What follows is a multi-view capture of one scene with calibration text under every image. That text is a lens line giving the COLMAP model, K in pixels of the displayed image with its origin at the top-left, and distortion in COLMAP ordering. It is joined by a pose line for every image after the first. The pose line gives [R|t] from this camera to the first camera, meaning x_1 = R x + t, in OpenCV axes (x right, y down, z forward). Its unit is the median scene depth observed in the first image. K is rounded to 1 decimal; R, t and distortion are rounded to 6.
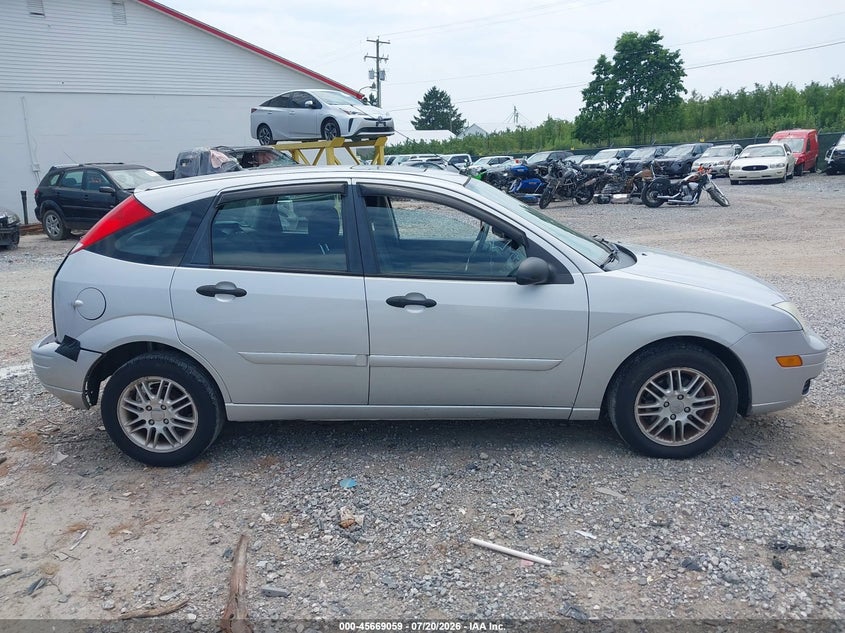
lens RADIAL K [[679.3, 0, 422.5], [0, 679.3, 316.5], [0, 0, 1]] dist [0.013227, -0.020544]
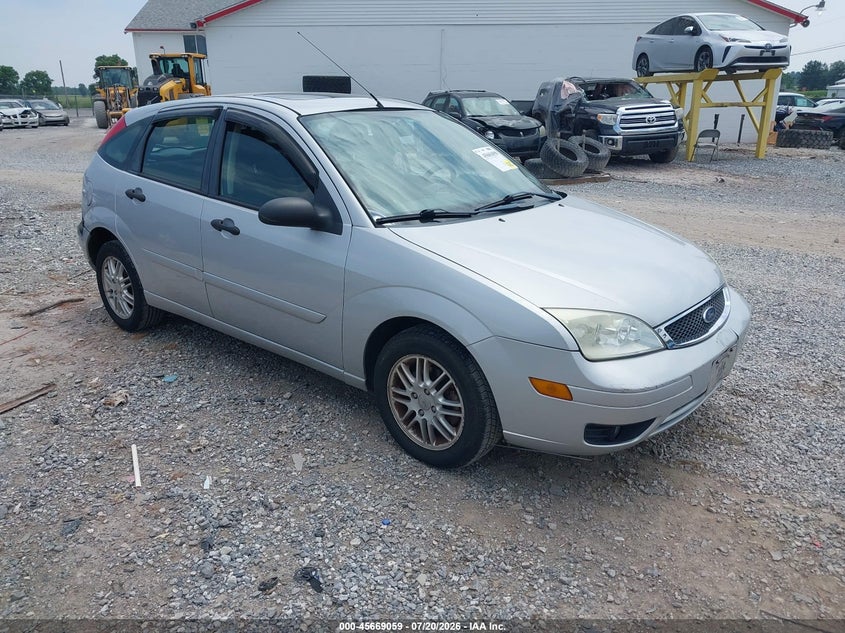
lens RADIAL K [[679.3, 0, 422.5], [0, 679.3, 316.5], [0, 0, 1]] dist [0.013227, -0.020544]
pose [[0.780339, 0.223137, -0.584193, 0.186093], [-0.168644, 0.974652, 0.147009, -0.020051], [0.602188, -0.016196, 0.798190, 0.076946]]
